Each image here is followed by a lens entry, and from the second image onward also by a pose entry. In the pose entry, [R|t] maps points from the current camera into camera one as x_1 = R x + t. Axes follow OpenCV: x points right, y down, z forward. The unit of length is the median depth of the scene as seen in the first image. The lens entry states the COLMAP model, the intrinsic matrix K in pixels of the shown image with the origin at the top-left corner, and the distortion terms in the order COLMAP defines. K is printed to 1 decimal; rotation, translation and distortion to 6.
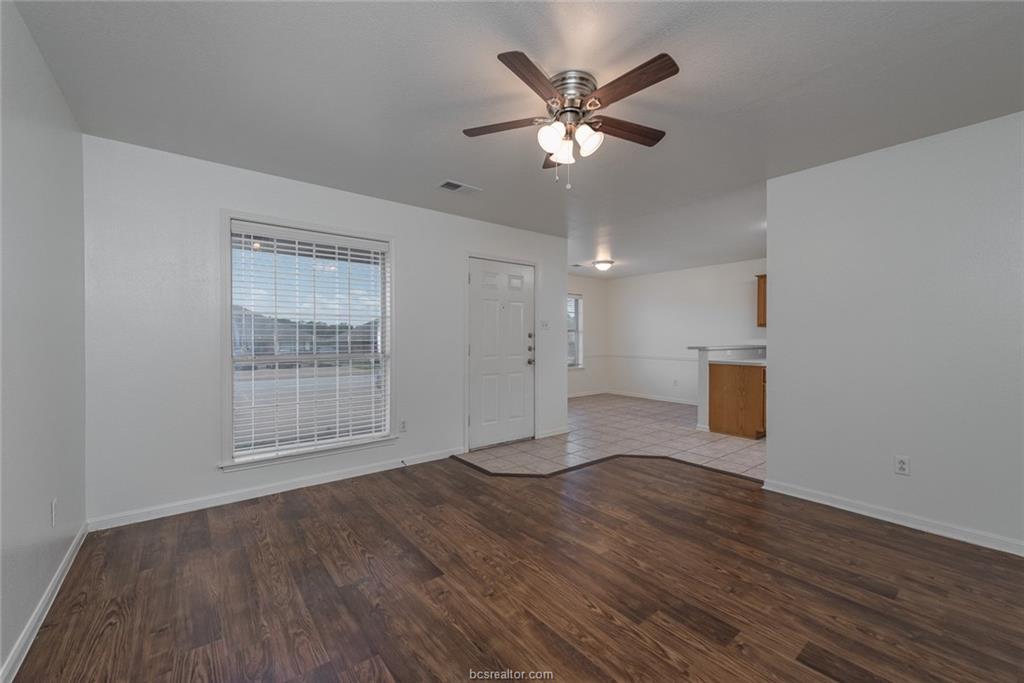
lens RADIAL K [[408.2, 0, 512.1], [0, 408.2, 340.2], [0, 0, 1]] dist [0.002176, -0.000076]
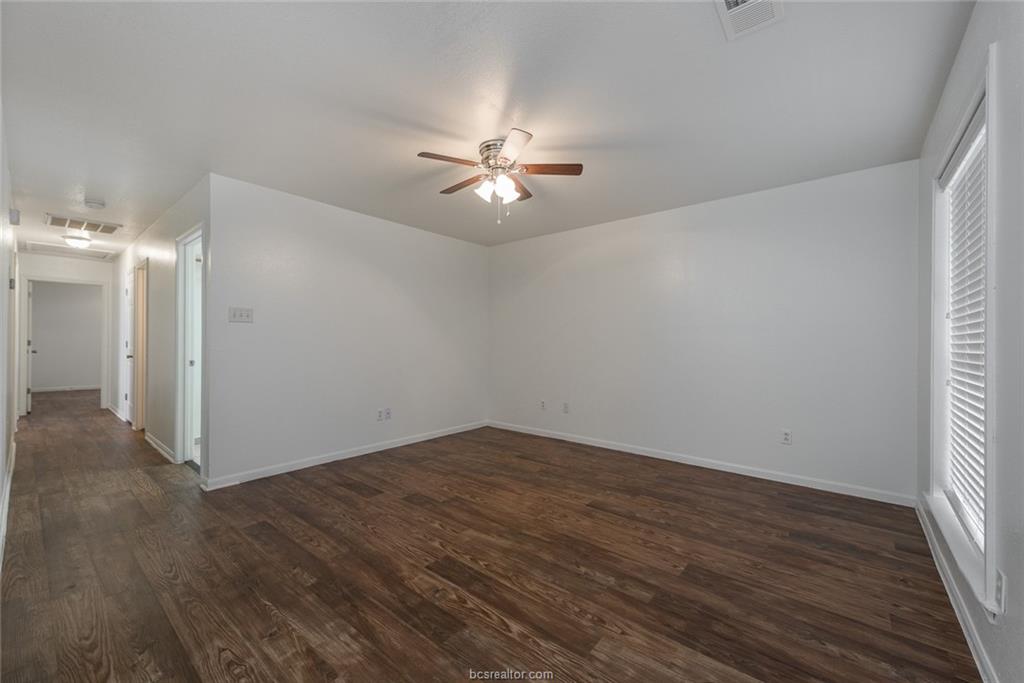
lens RADIAL K [[408.2, 0, 511.9], [0, 408.2, 341.3], [0, 0, 1]] dist [0.002176, -0.000076]
pose [[-0.979369, -0.006759, -0.201967, 0.321231], [-0.007572, 0.999966, 0.003252, 0.010864], [0.201939, 0.004714, -0.979387, 2.043910]]
